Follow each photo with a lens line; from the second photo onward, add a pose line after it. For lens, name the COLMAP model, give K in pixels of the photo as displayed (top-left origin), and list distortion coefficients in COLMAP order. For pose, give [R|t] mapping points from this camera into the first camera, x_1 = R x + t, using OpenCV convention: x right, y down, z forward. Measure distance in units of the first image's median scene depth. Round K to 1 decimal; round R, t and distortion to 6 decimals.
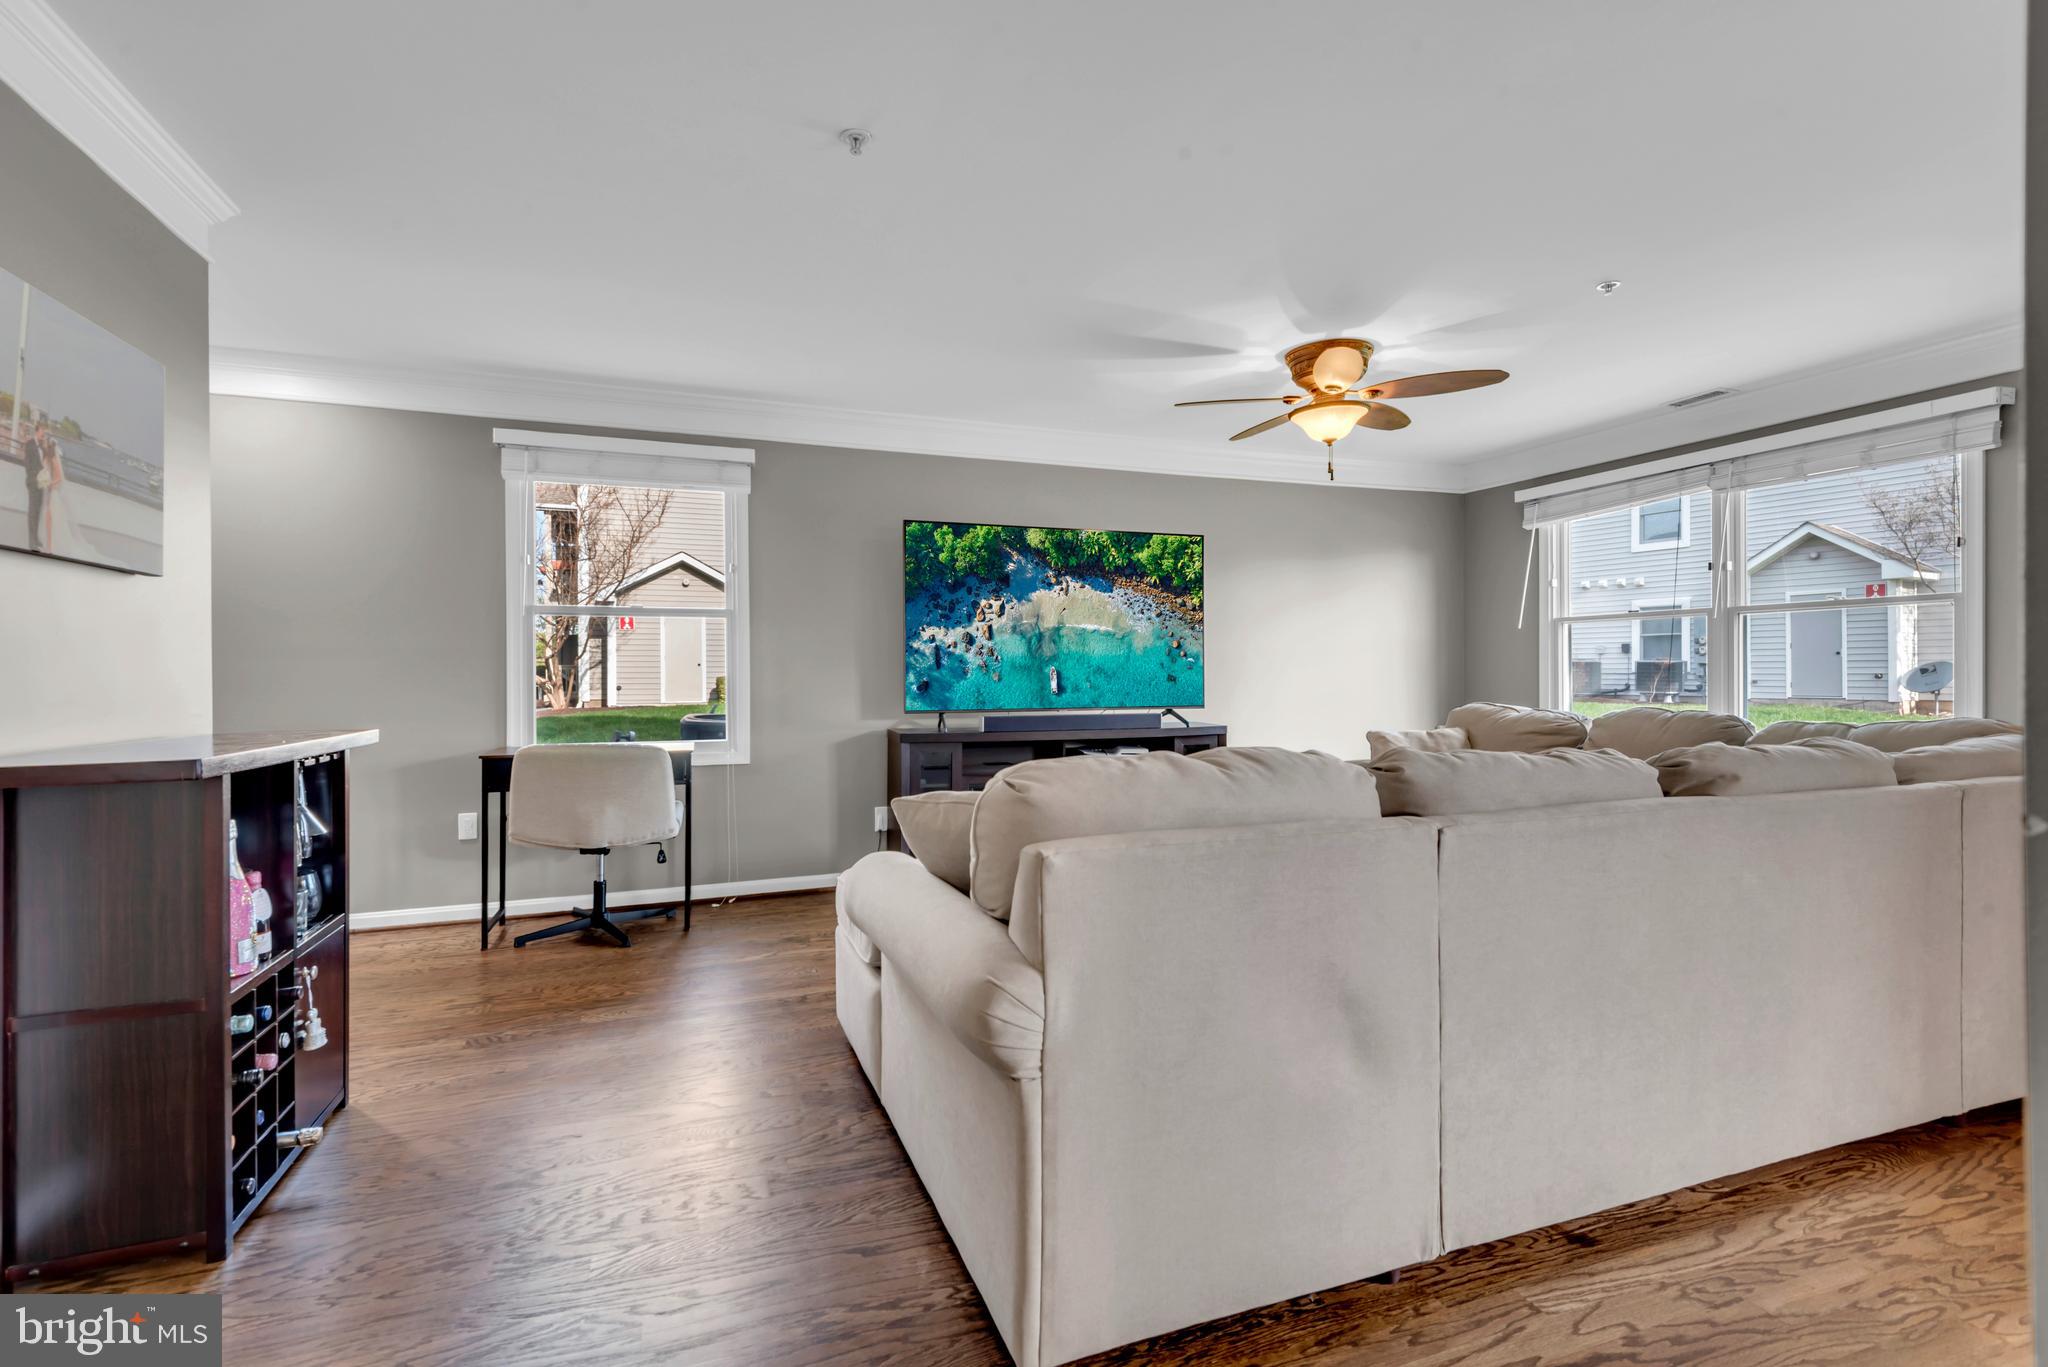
lens RADIAL K [[926.7, 0, 1007.7], [0, 926.7, 670.3], [0, 0, 1]] dist [0.018450, -0.005519]
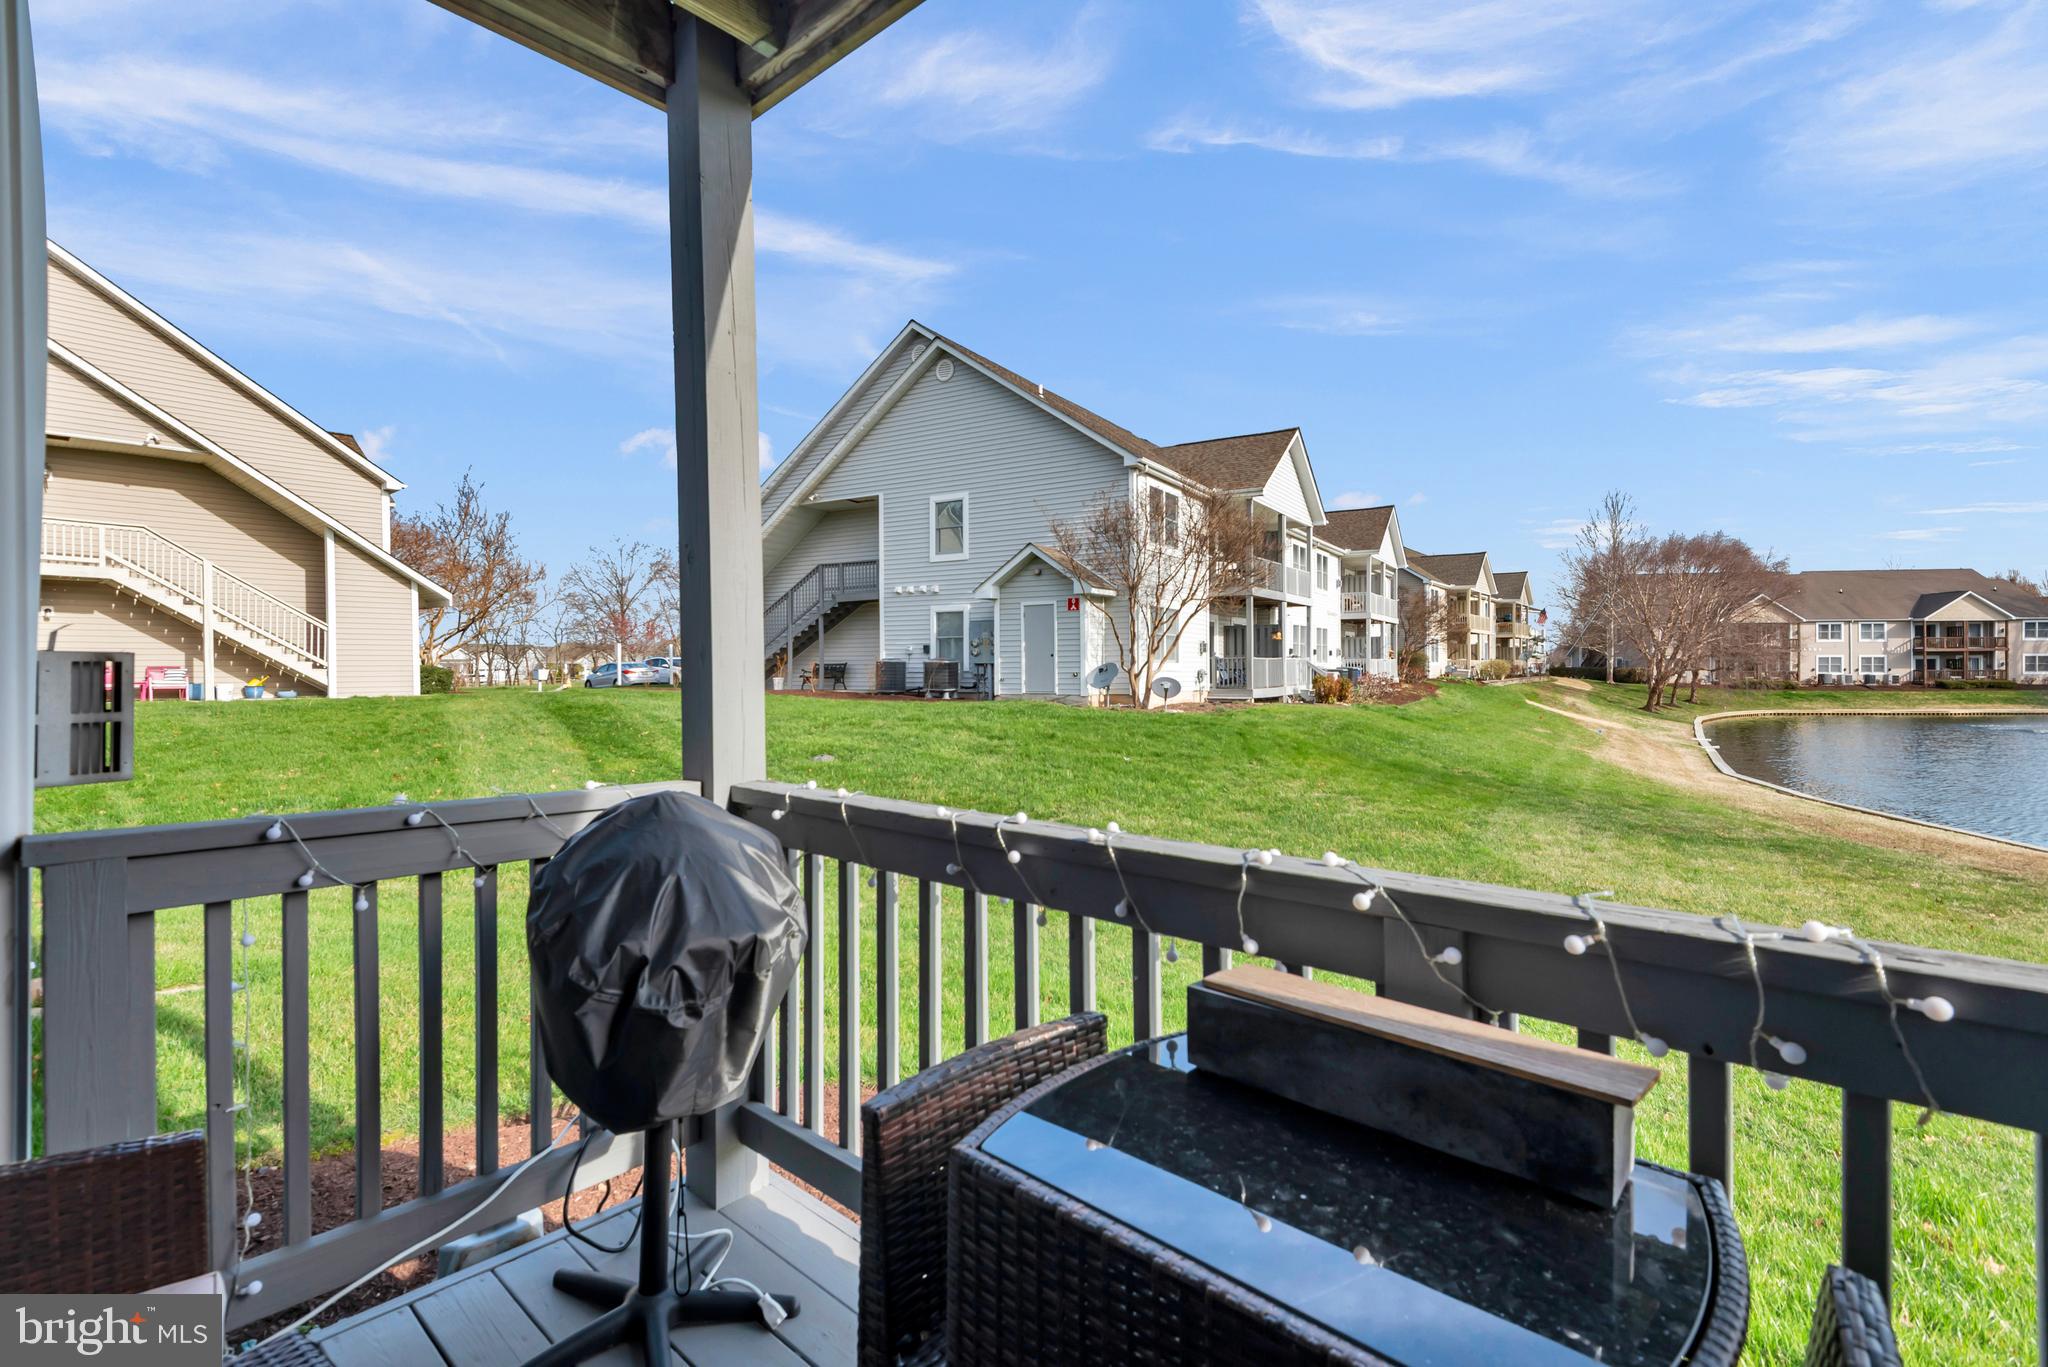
lens RADIAL K [[937.9, 0, 992.9], [0, 937.9, 662.3], [0, 0, 1]] dist [0.009985, -0.006663]
pose [[0.887074, -0.000957, 0.461627, 1.346616], [0.003437, 0.999984, -0.004533, -0.023955], [-0.461615, 0.005607, 0.887063, -0.053070]]
